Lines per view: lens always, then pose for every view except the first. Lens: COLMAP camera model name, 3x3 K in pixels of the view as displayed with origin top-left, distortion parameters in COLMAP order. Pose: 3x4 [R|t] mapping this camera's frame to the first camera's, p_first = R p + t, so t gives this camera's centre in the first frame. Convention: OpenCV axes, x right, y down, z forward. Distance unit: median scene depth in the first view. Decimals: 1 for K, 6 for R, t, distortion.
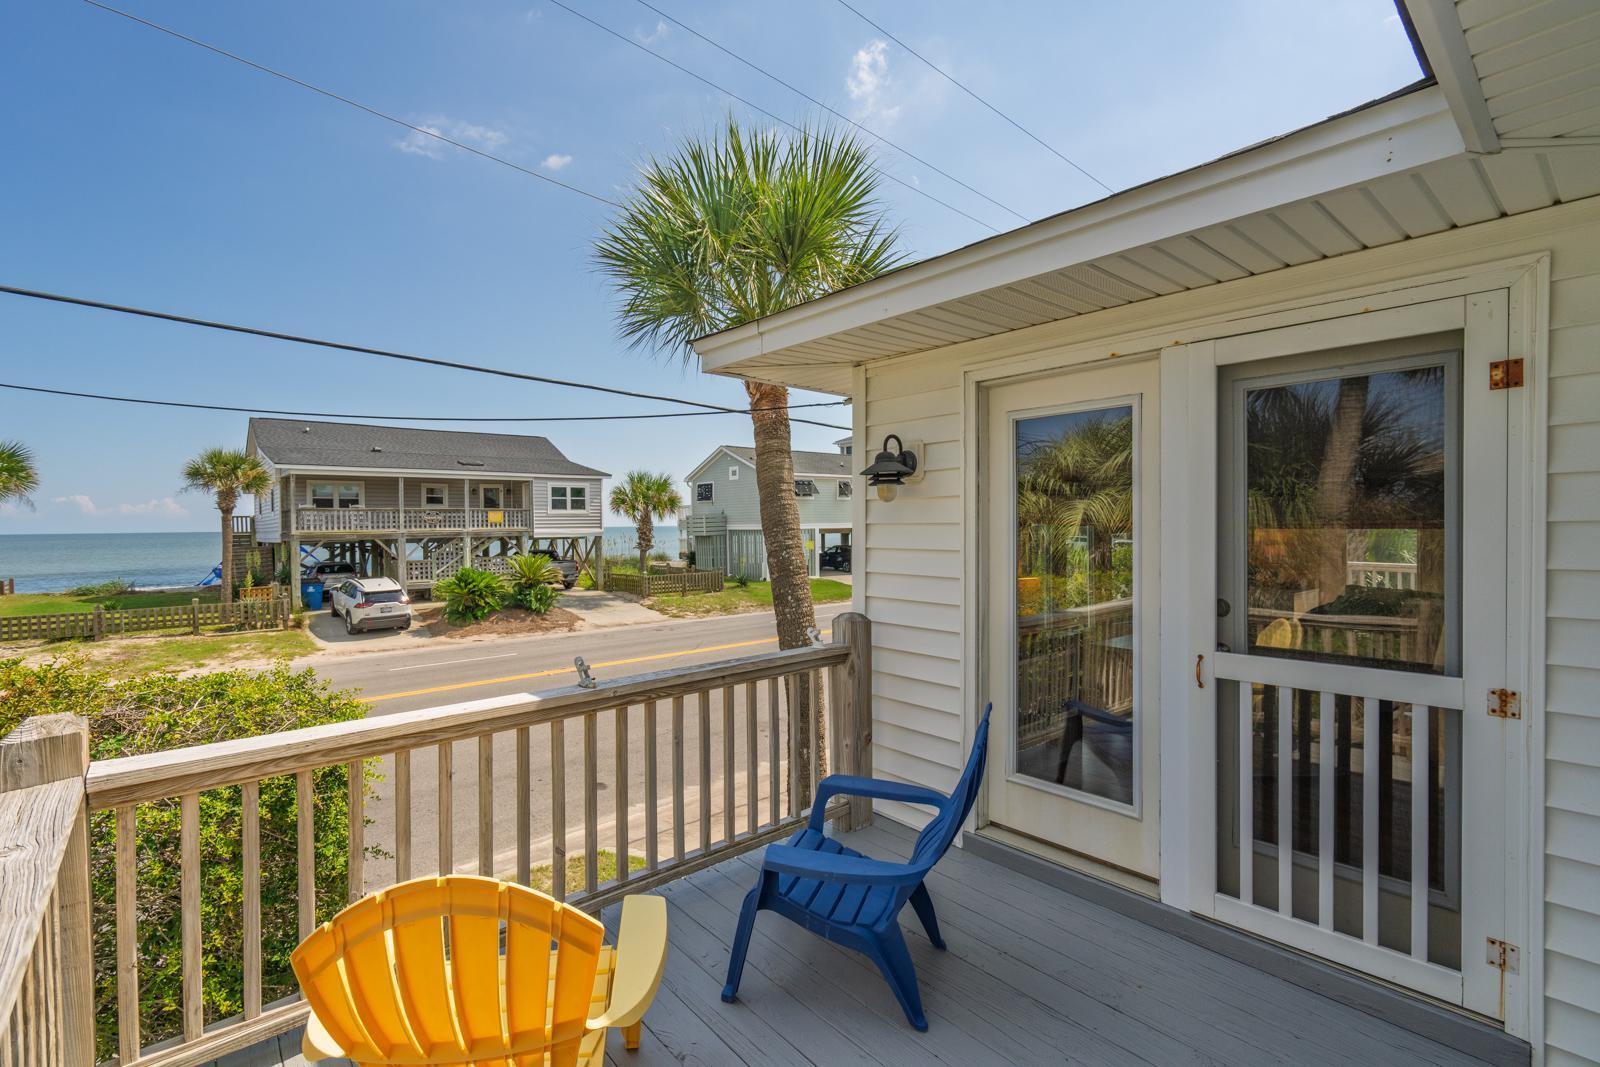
lens RADIAL K [[719.4, 0, 802.6], [0, 719.4, 528.9], [0, 0, 1]] dist [0.001332, -0.000813]
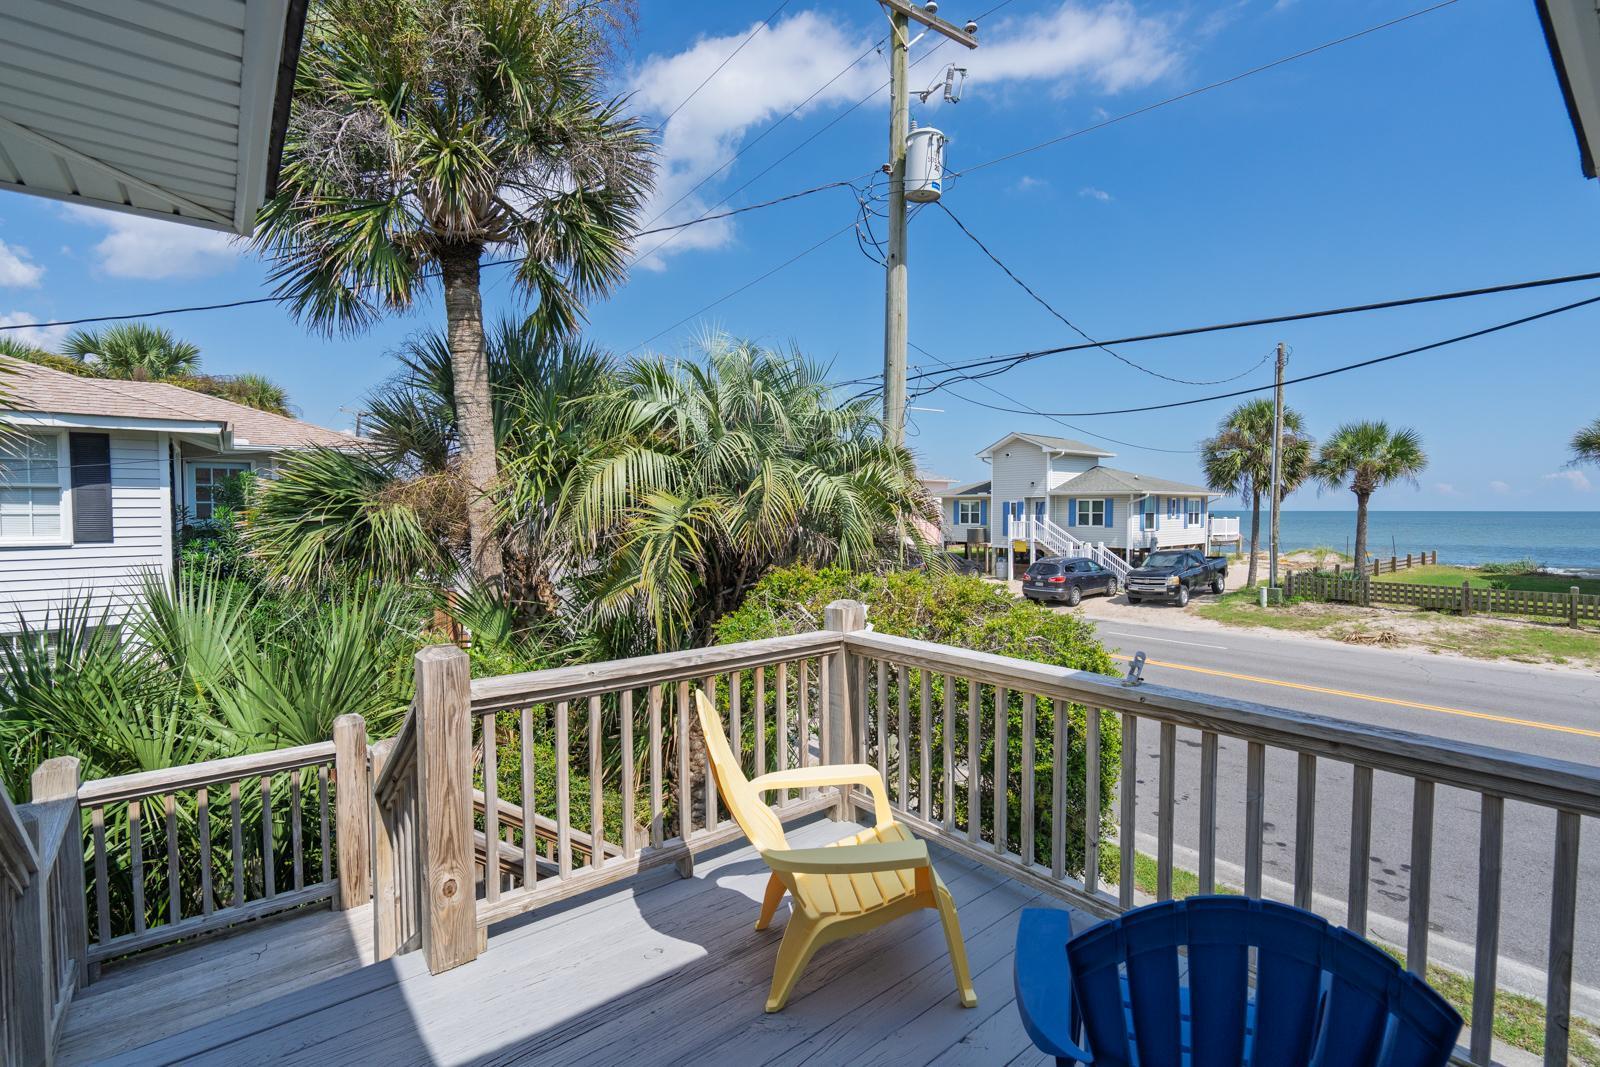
lens RADIAL K [[719.4, 0, 792.7], [0, 719.4, 541.1], [0, 0, 1]] dist [0.001332, -0.000813]
pose [[-0.036659, 0.054897, -0.997819, 0.086640], [-0.007944, 0.998442, 0.055224, -0.000176], [0.999296, 0.009951, -0.036166, 0.091135]]
